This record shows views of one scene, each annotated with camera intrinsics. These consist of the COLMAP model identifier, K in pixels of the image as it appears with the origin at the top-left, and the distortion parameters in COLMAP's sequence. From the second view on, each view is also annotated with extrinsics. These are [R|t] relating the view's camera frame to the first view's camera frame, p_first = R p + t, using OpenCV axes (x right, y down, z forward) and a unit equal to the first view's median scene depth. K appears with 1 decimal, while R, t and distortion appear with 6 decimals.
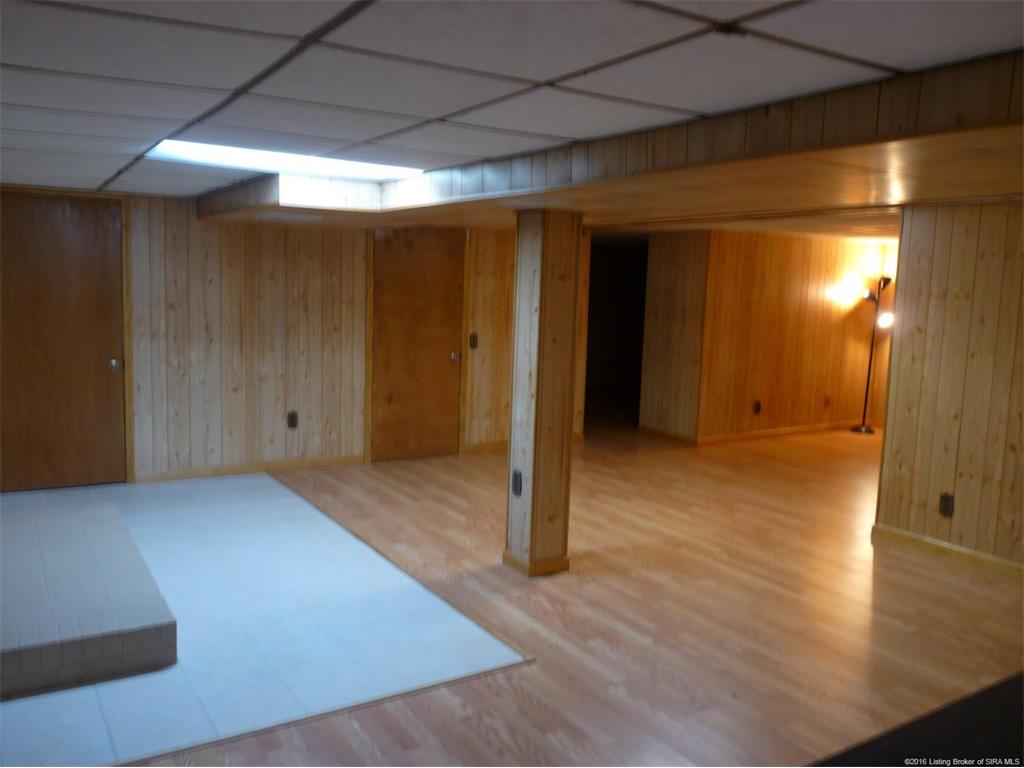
lens RADIAL K [[868.8, 0, 512.0], [0, 868.8, 384.0], [0, 0, 1]] dist [-0.002305, -0.004736]
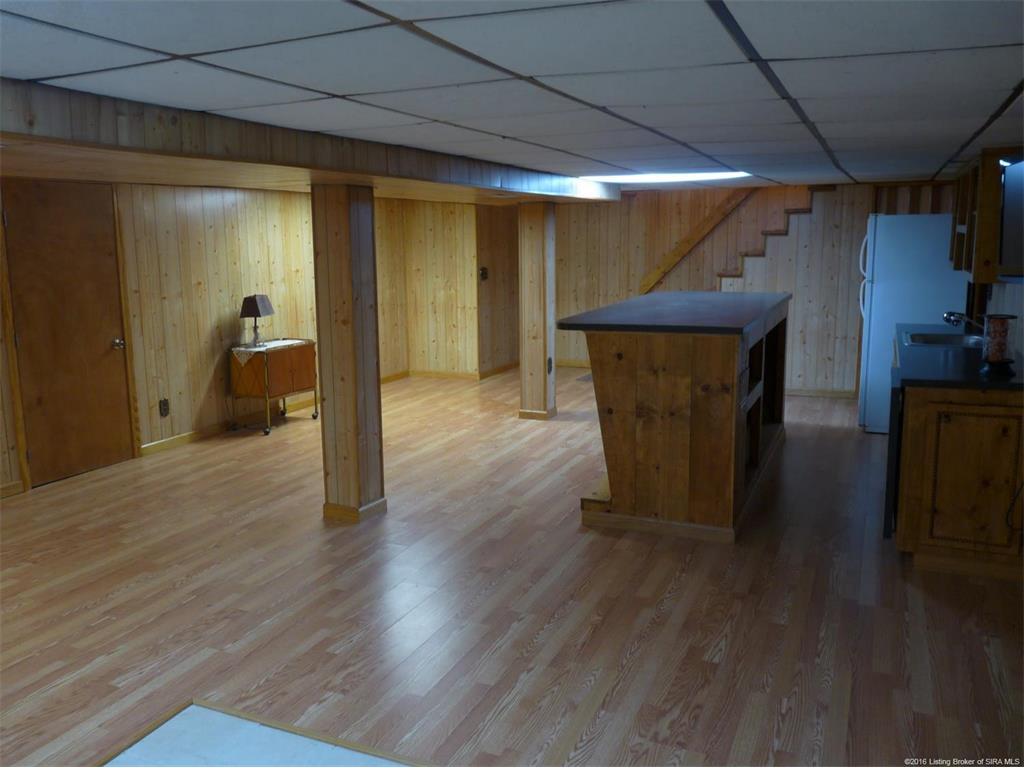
lens RADIAL K [[821.5, 0, 512.0], [0, 821.5, 384.0], [0, 0, 1]] dist [0.061860, -0.003691]
pose [[-0.562117, -0.170198, 0.809356, -0.420269], [0.092052, 0.959642, 0.265734, -0.096689], [-0.821919, 0.223876, -0.523764, 0.593520]]
